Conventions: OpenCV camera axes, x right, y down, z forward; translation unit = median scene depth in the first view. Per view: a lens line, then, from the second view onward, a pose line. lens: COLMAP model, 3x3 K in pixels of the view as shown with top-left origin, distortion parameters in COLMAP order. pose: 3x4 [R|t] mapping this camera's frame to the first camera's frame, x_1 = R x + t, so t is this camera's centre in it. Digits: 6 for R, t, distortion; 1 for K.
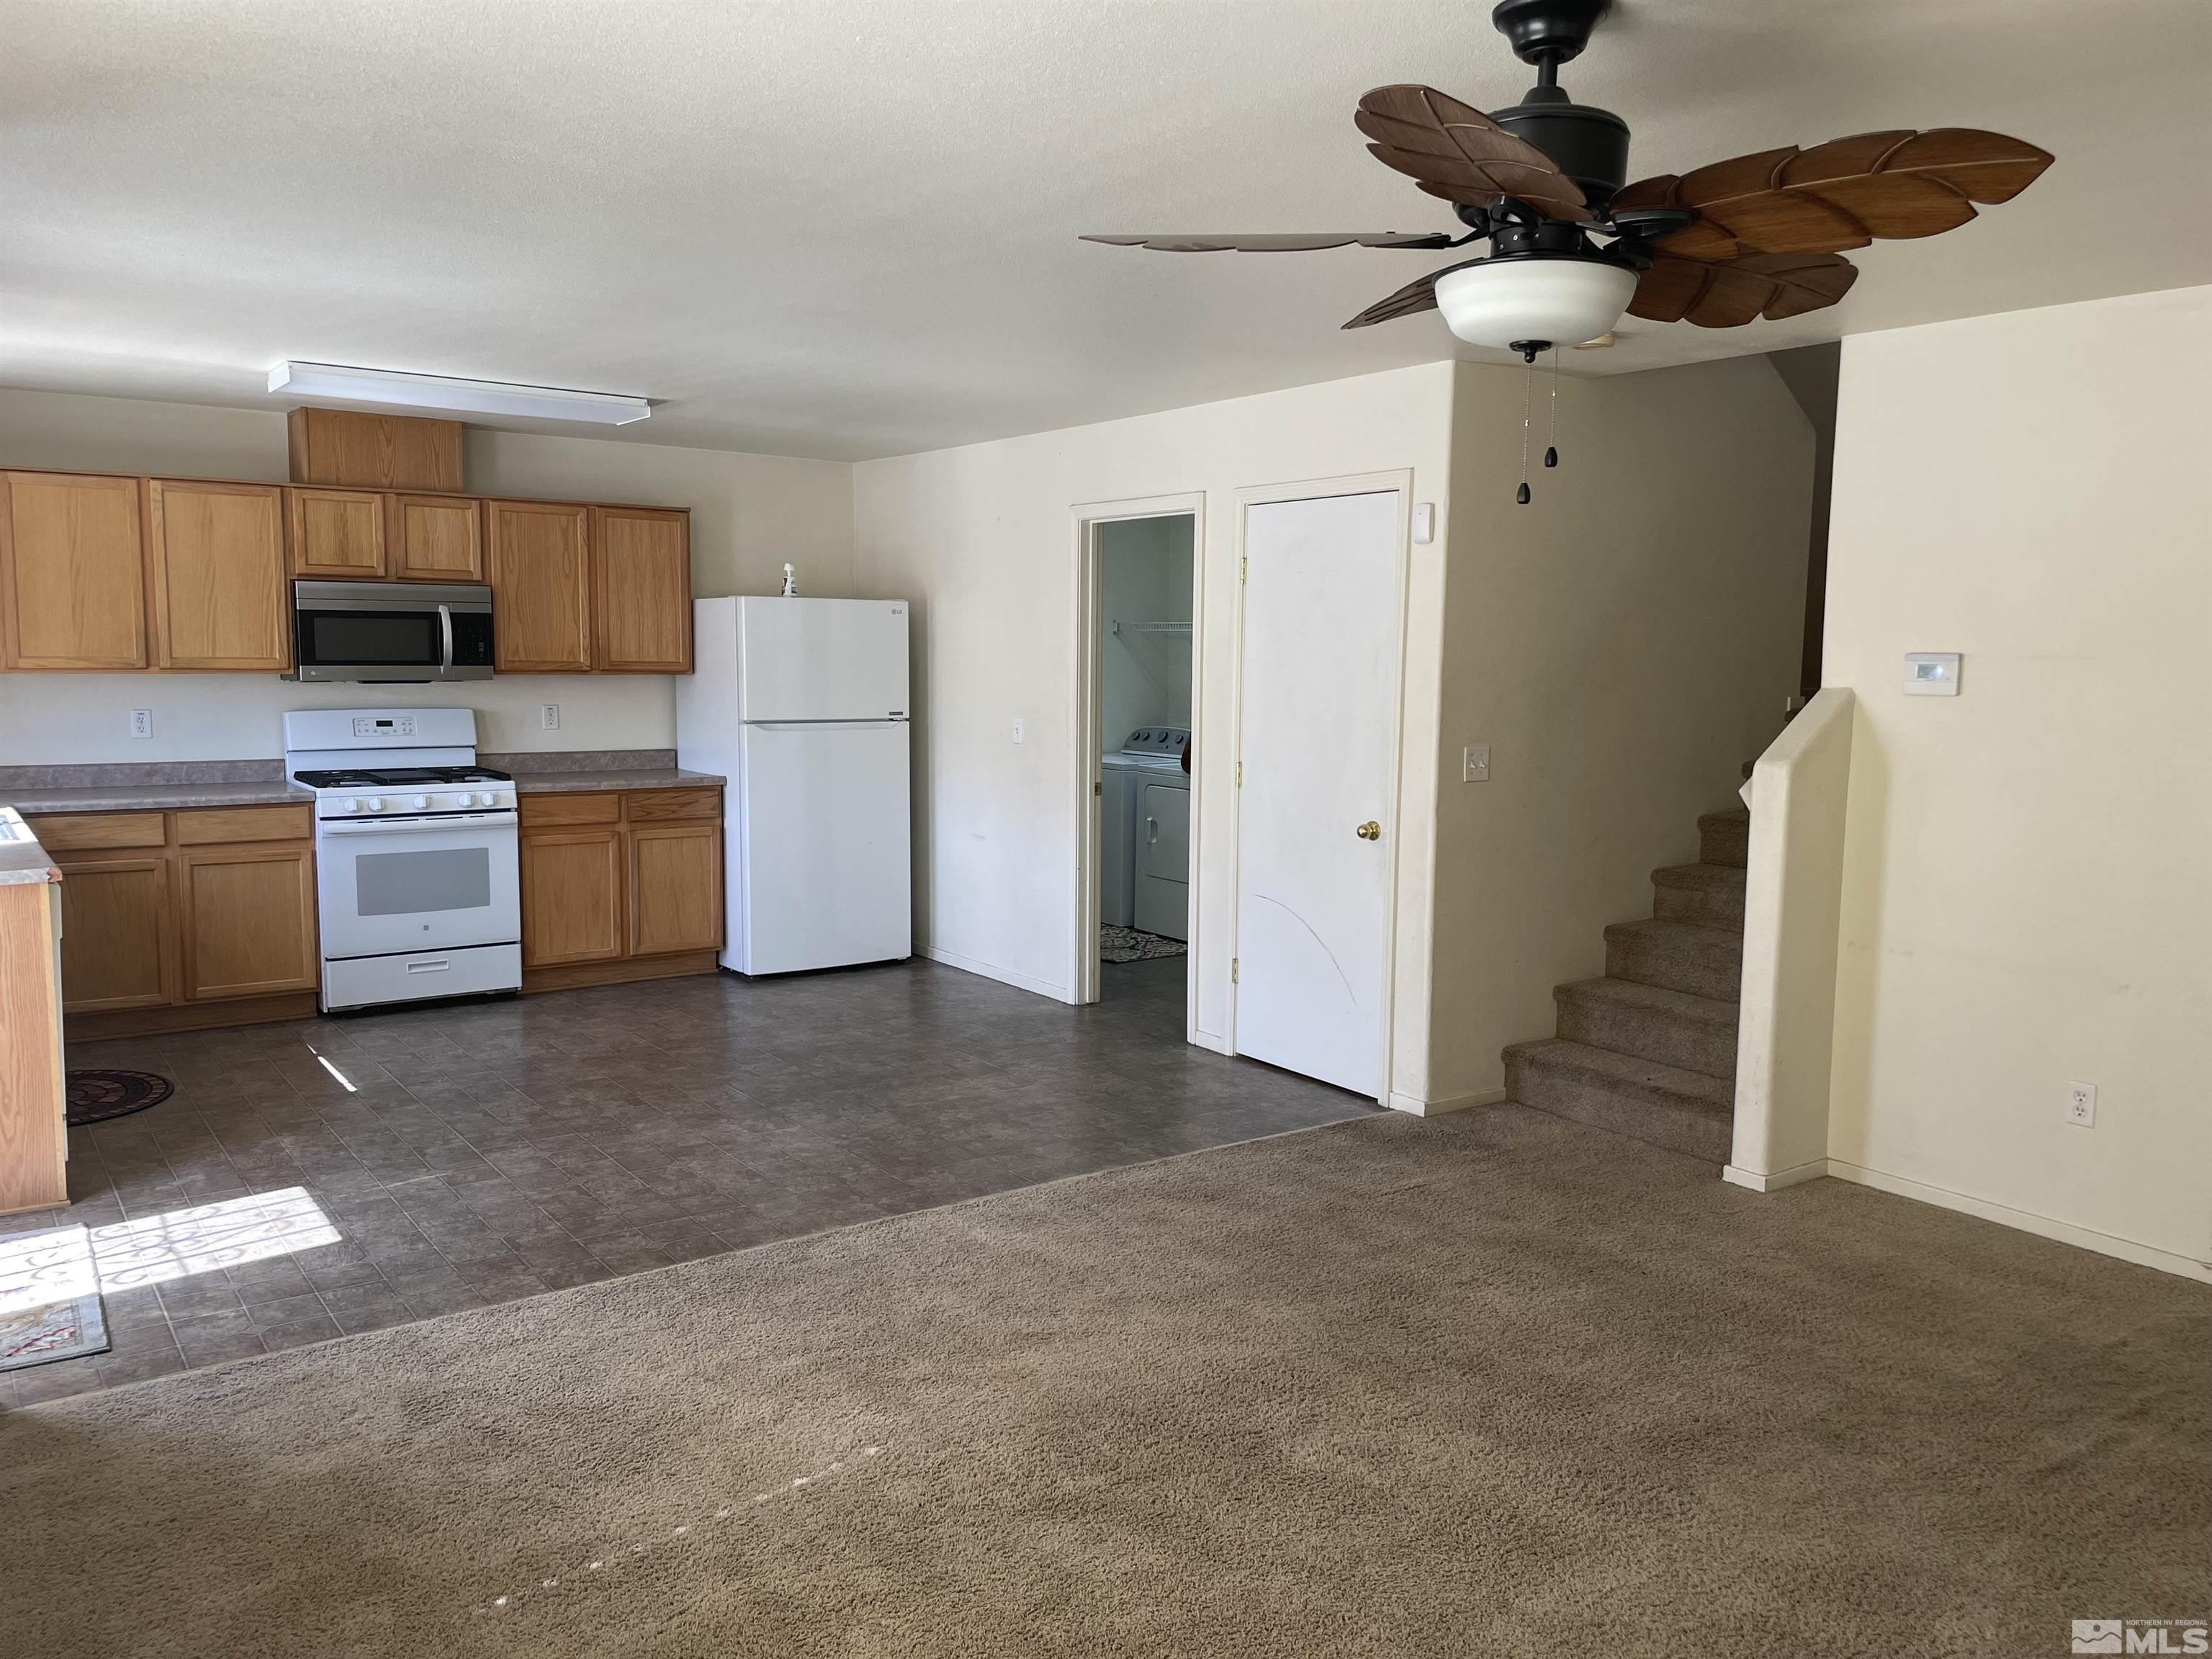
lens RADIAL K [[1665.9, 0, 1105.9], [0, 1665.9, 830.1], [0, 0, 1]] dist [0.003815, 0.000873]
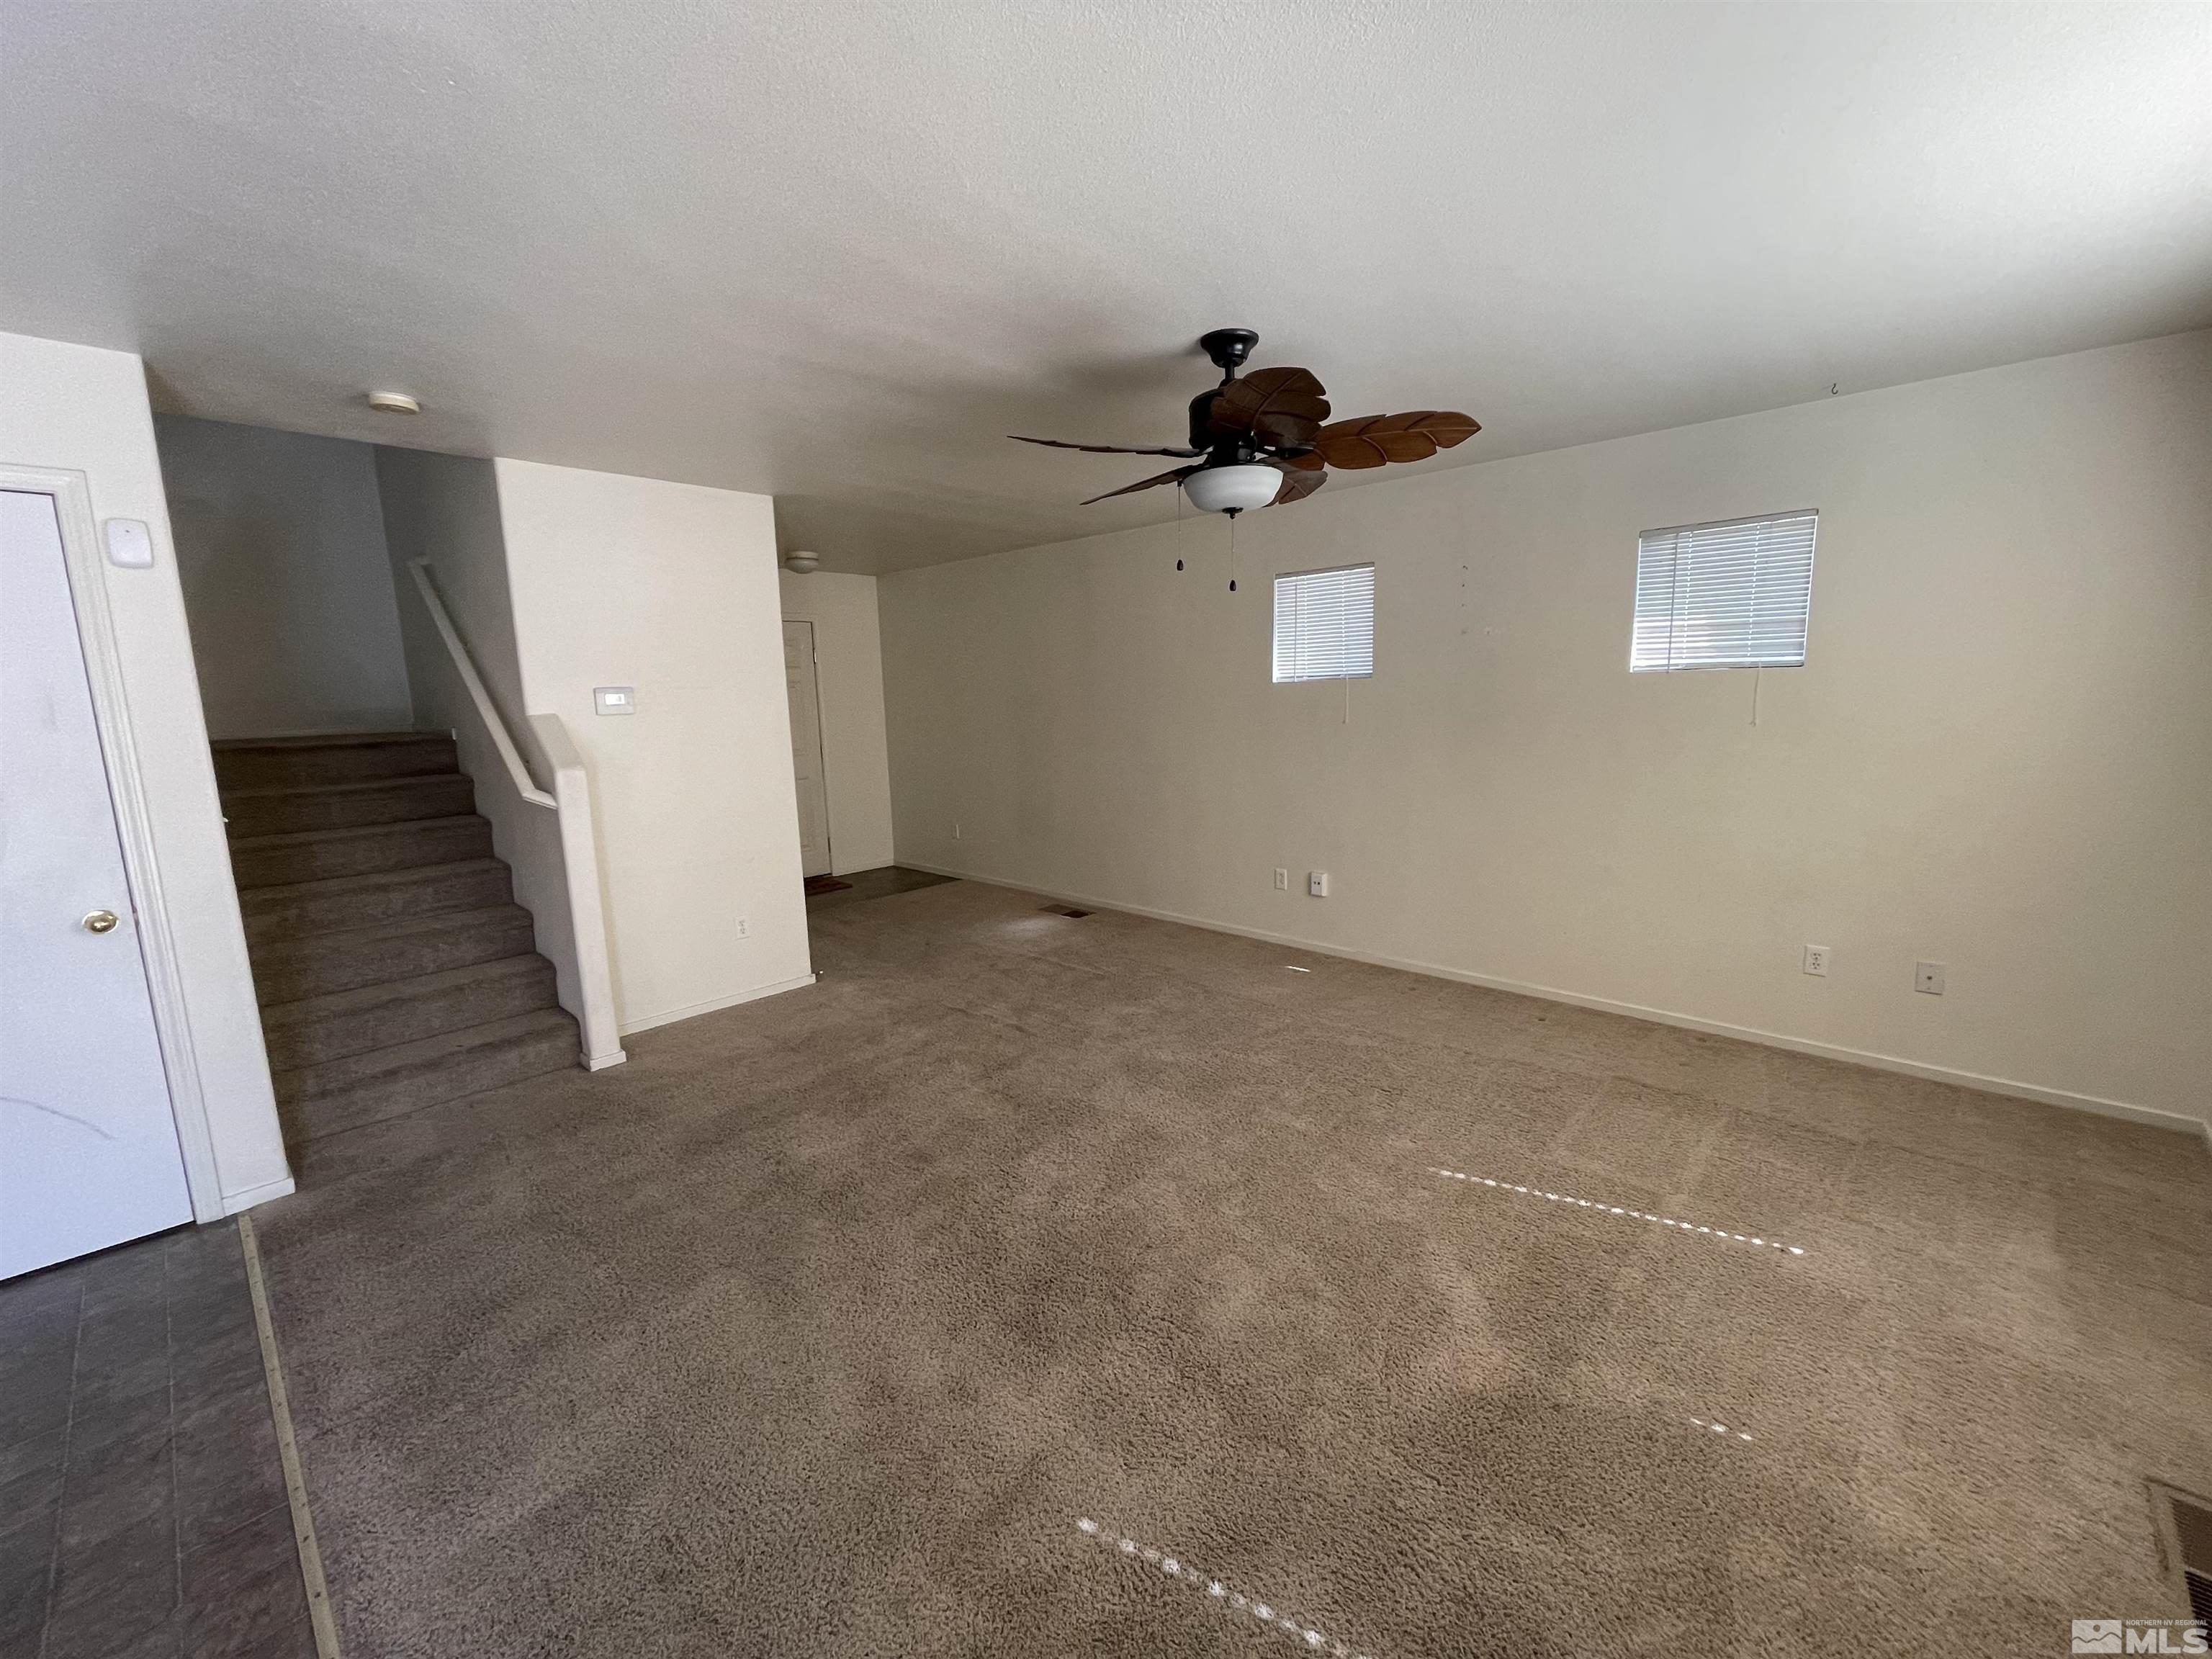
lens RADIAL K [[892.7, 0, 1105.9], [0, 892.7, 825.0], [0, 0, 1]] dist [-0.002391, -0.000232]
pose [[-0.191411, -0.162950, 0.967889, -0.391699], [0.131780, 0.972927, 0.189859, -0.072524], [-0.972623, 0.163889, -0.164755, 0.675991]]
